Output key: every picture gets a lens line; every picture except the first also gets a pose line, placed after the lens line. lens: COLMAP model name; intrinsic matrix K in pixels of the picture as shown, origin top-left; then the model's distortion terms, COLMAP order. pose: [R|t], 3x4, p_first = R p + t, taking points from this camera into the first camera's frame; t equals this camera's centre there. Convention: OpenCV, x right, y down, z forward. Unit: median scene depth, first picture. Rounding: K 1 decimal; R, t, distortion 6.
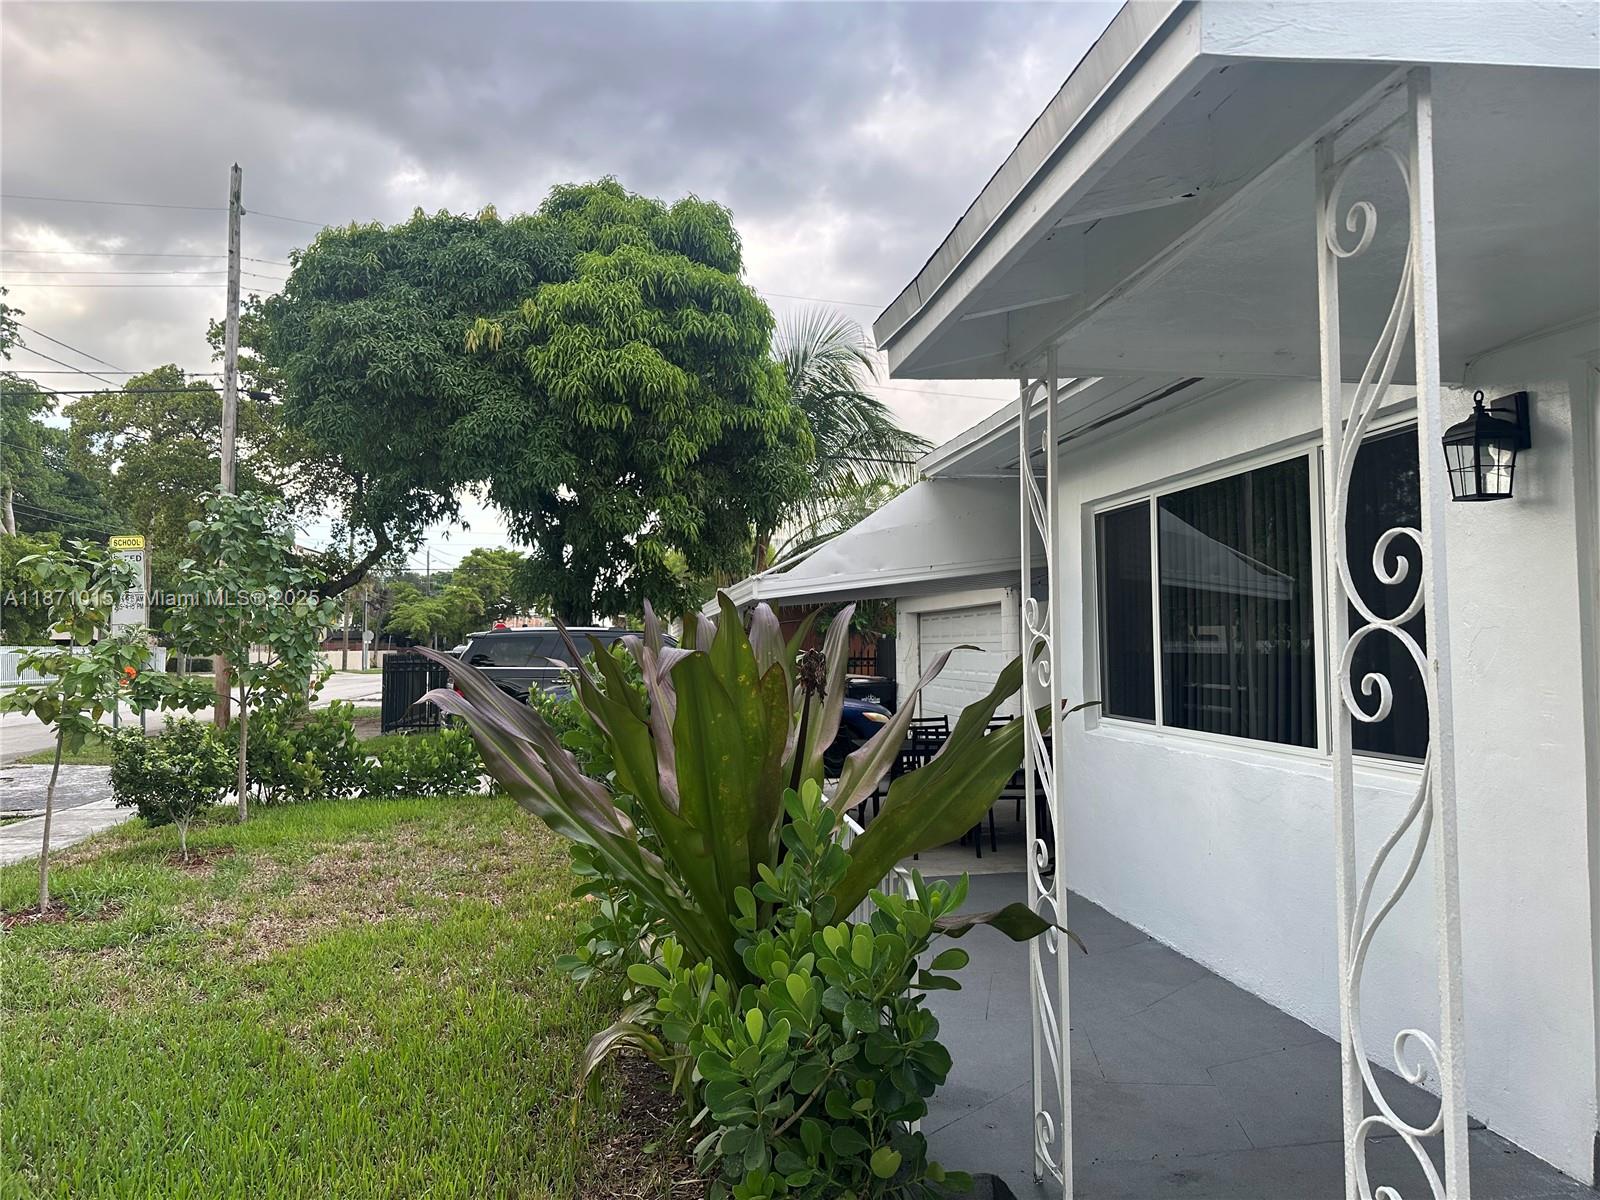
lens RADIAL K [[1100.5, 0, 800.0], [0, 1100.5, 600.0], [0, 0, 1]] dist [0.150214, -0.156669]
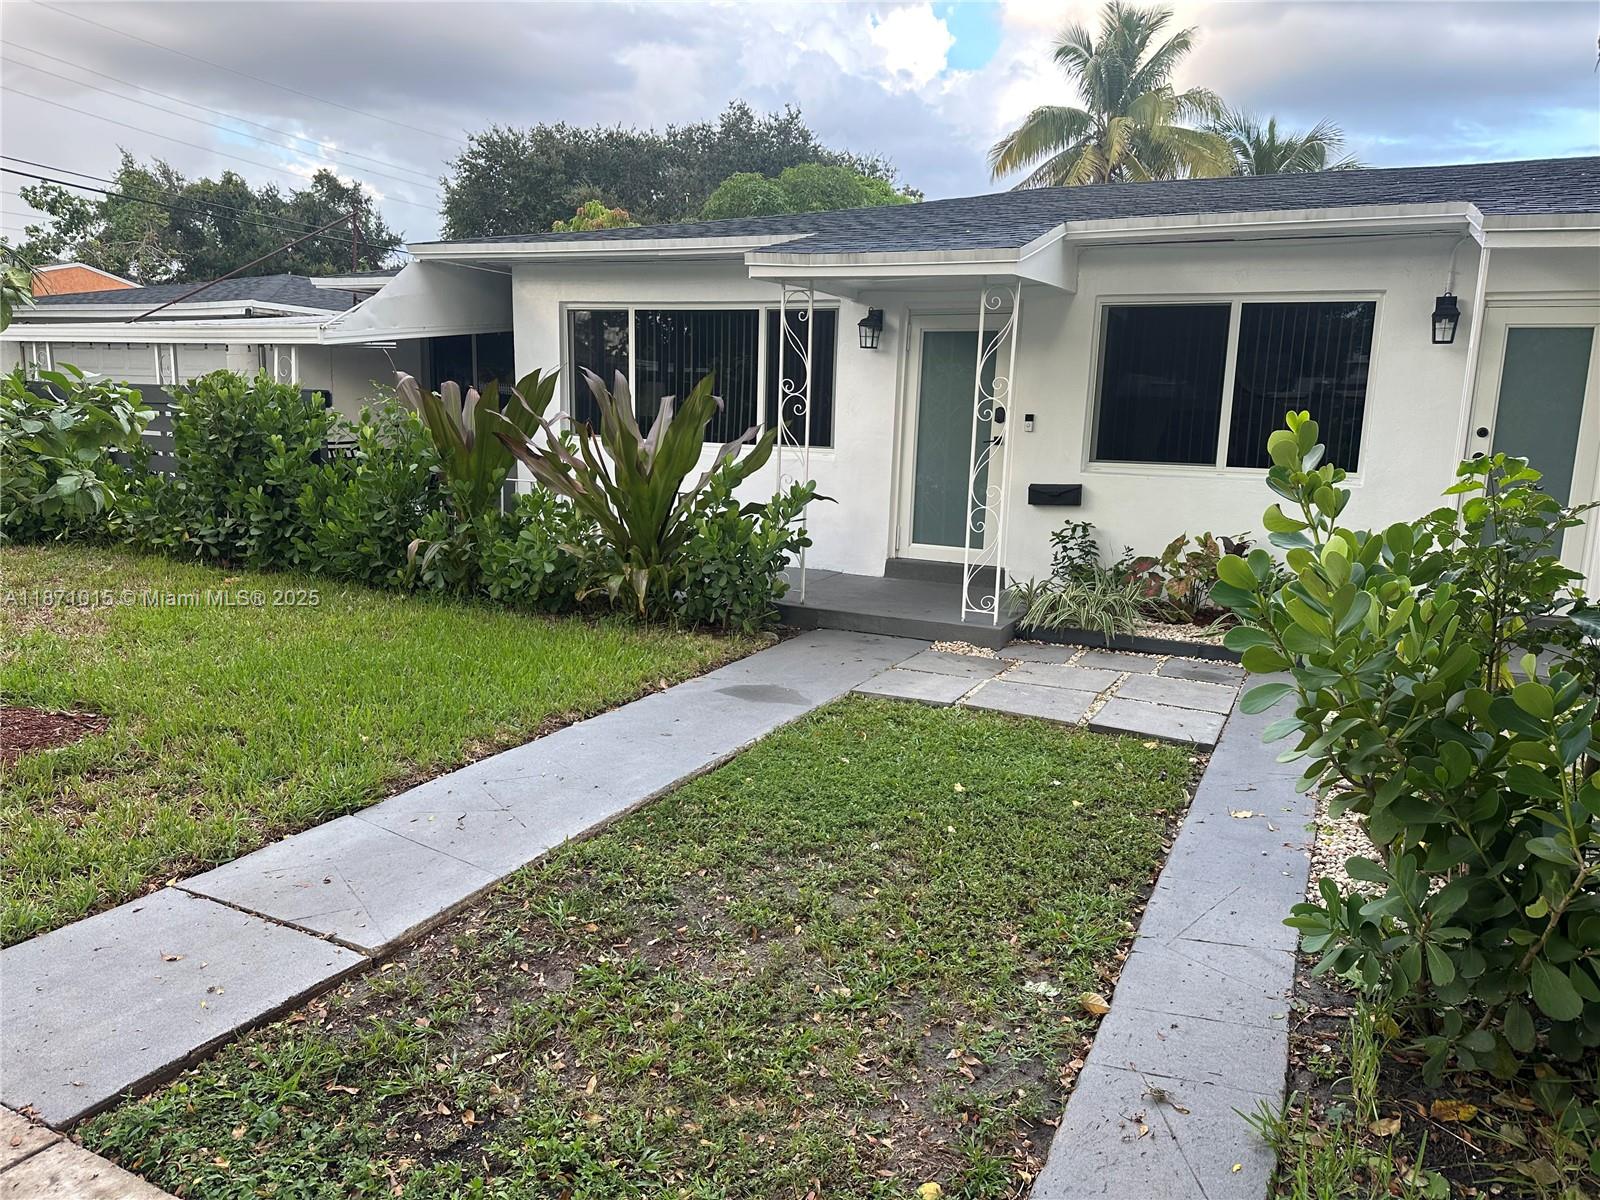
lens RADIAL K [[1113.5, 0, 800.2], [0, 1113.5, 602.9], [0, 0, 1]] dist [0.044129, -0.001463]
pose [[0.573227, -0.112464, 0.811642, -0.345466], [-0.069888, 0.980216, 0.185181, 0.005760], [-0.816410, -0.162875, 0.554027, -0.093444]]
